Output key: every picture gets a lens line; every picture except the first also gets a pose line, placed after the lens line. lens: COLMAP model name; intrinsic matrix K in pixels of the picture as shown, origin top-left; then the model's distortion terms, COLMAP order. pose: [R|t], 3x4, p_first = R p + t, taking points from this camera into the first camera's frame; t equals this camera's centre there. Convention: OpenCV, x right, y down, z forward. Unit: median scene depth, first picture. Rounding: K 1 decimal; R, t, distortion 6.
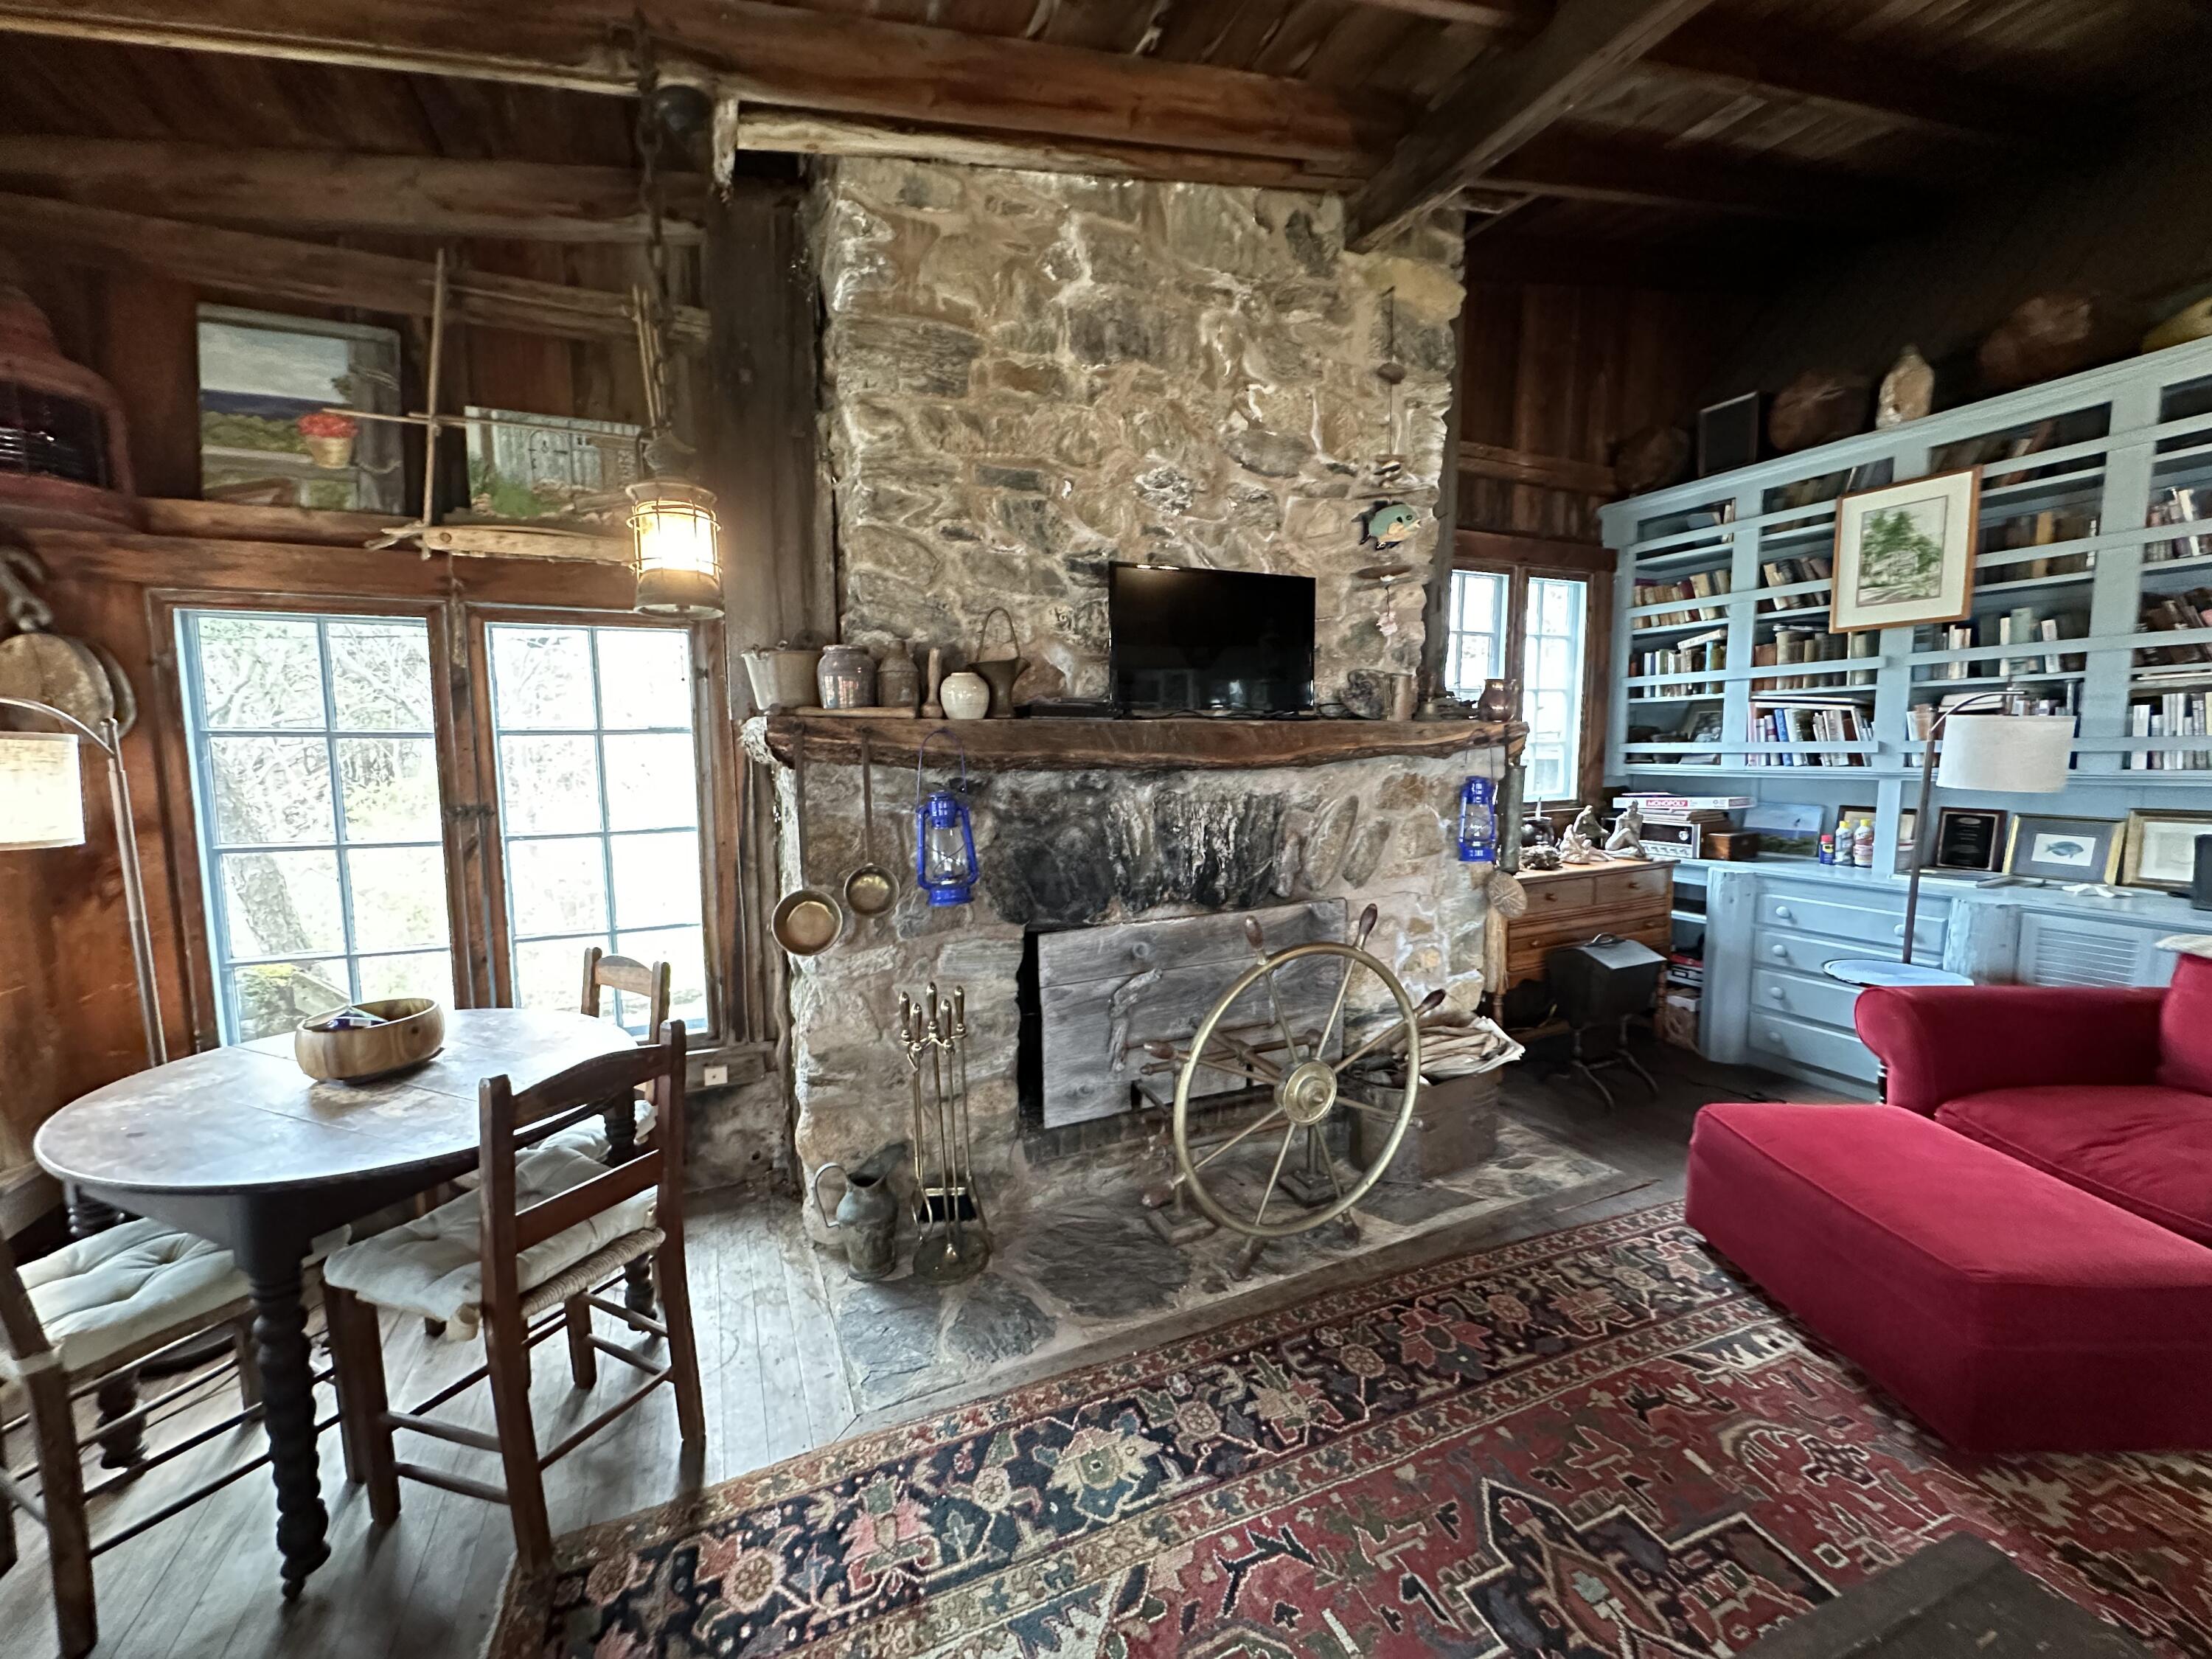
lens RADIAL K [[879.4, 0, 1107.4], [0, 879.4, 827.0], [0, 0, 1]] dist [-0.002797, 0.000253]
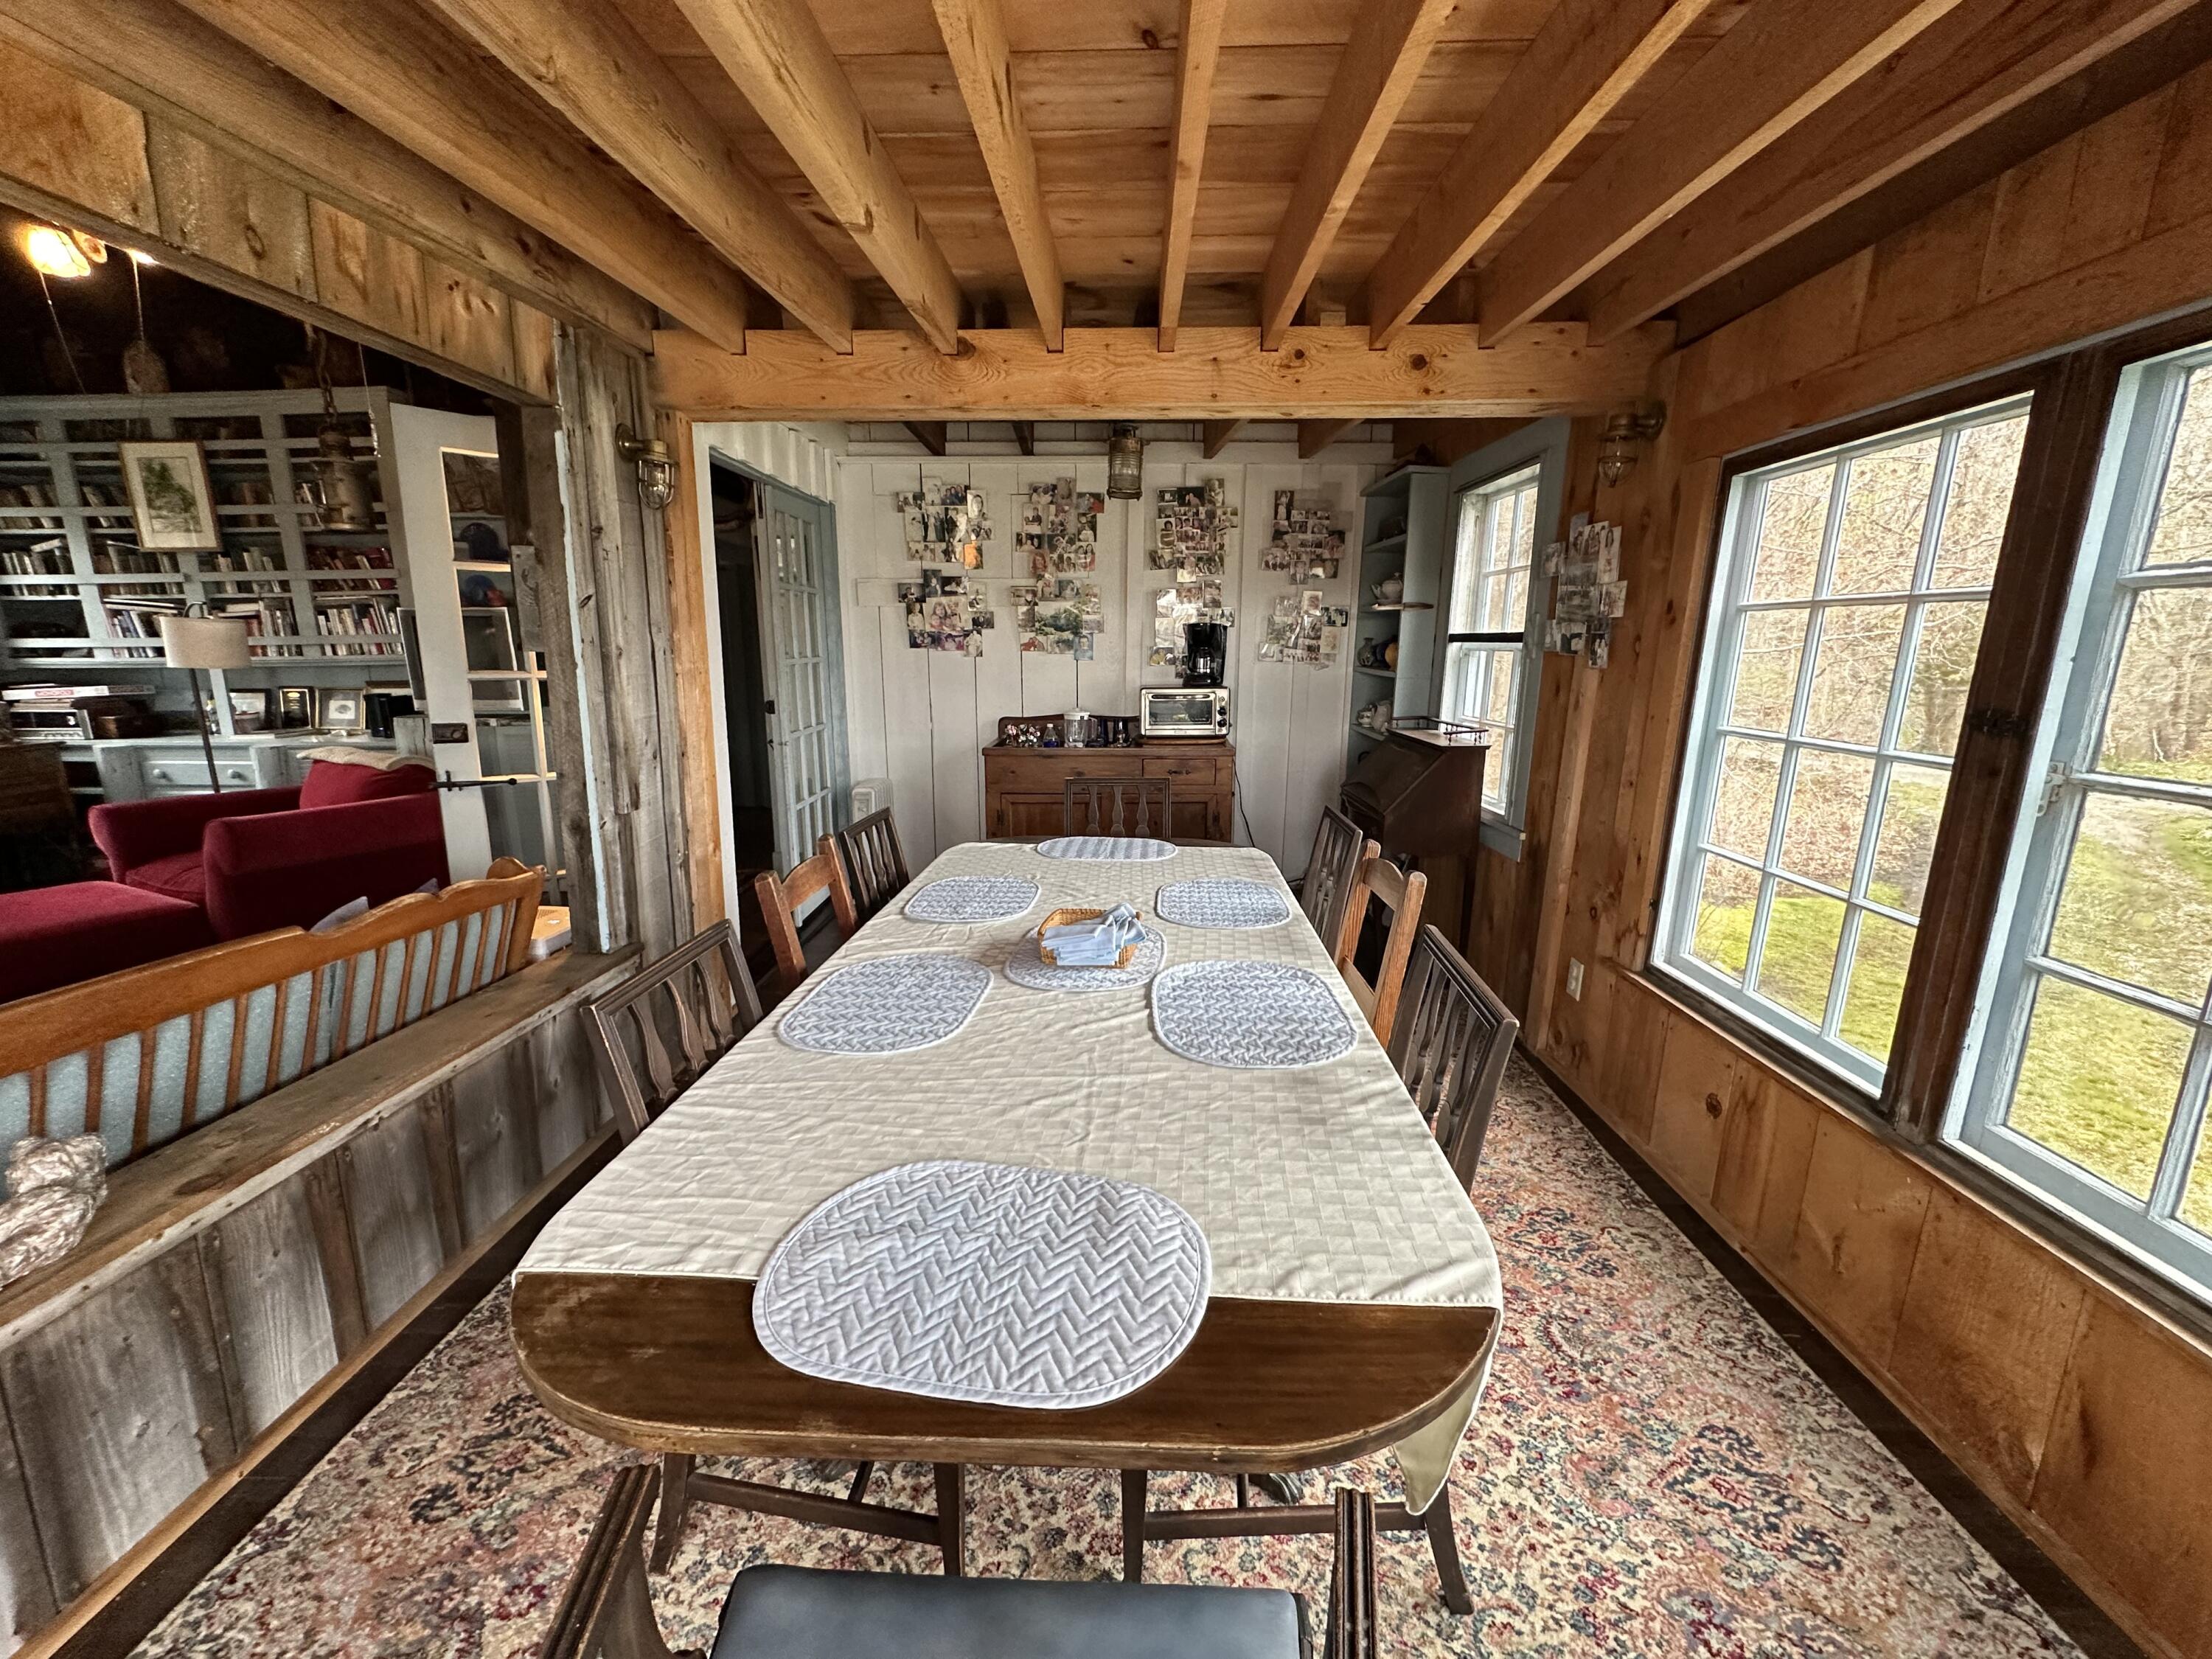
lens RADIAL K [[879.4, 0, 1098.1], [0, 879.4, 826.4], [0, 0, 1]] dist [-0.002797, 0.000253]
pose [[0.427291, -0.170120, 0.887965, 0.209912], [0.083800, 0.985362, 0.148455, 0.096971], [-0.900222, 0.010978, 0.435292, -0.770730]]
